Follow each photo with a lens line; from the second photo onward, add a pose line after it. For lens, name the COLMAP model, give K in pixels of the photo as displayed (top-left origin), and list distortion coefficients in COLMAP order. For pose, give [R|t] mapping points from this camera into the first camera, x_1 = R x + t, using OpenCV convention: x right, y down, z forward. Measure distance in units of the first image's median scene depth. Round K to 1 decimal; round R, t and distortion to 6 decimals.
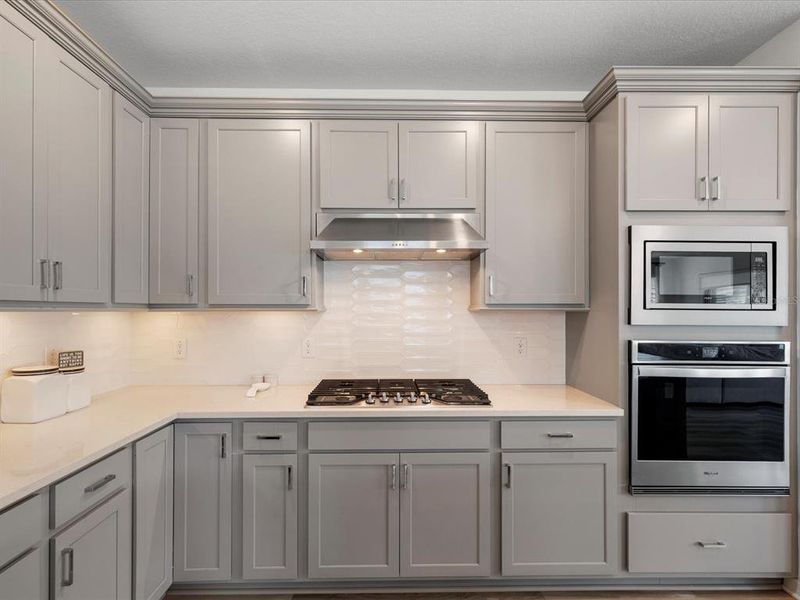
lens RADIAL K [[390.1, 0, 395.6], [0, 390.1, 302.4], [0, 0, 1]] dist [0.002942, 0.001017]
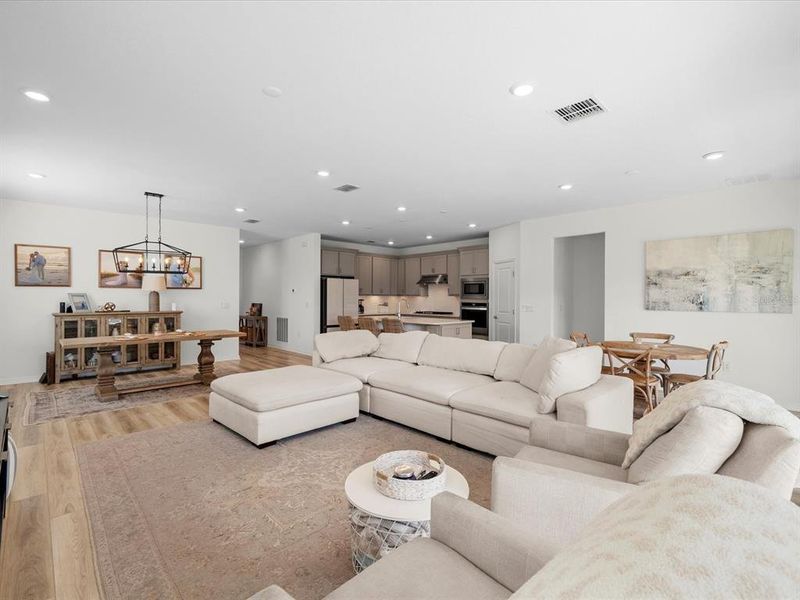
lens RADIAL K [[382.4, 0, 398.1], [0, 382.4, 298.7], [0, 0, 1]] dist [0.000116, 0.000612]
pose [[0.676208, 0.004550, -0.736697, 3.625027], [0.001674, 0.999969, 0.007713, 0.018326], [0.736709, -0.006448, 0.676180, -2.842280]]
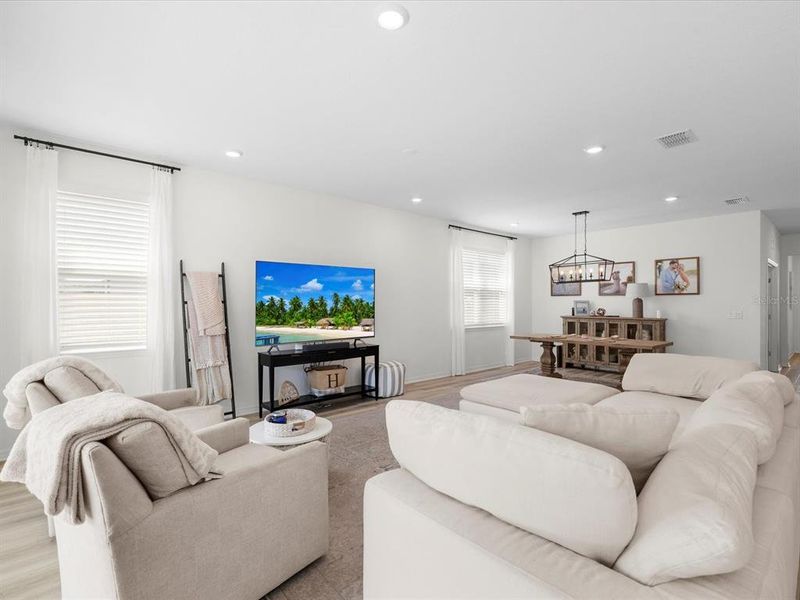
lens RADIAL K [[375.5, 0, 389.5], [0, 375.5, 301.6], [0, 0, 1]] dist [-0.028709, 0.000099]
pose [[-0.780054, -0.002063, -0.625708, 3.506497], [0.001738, 0.999984, -0.005464, 0.022454], [0.625709, -0.005349, -0.780038, -0.755523]]
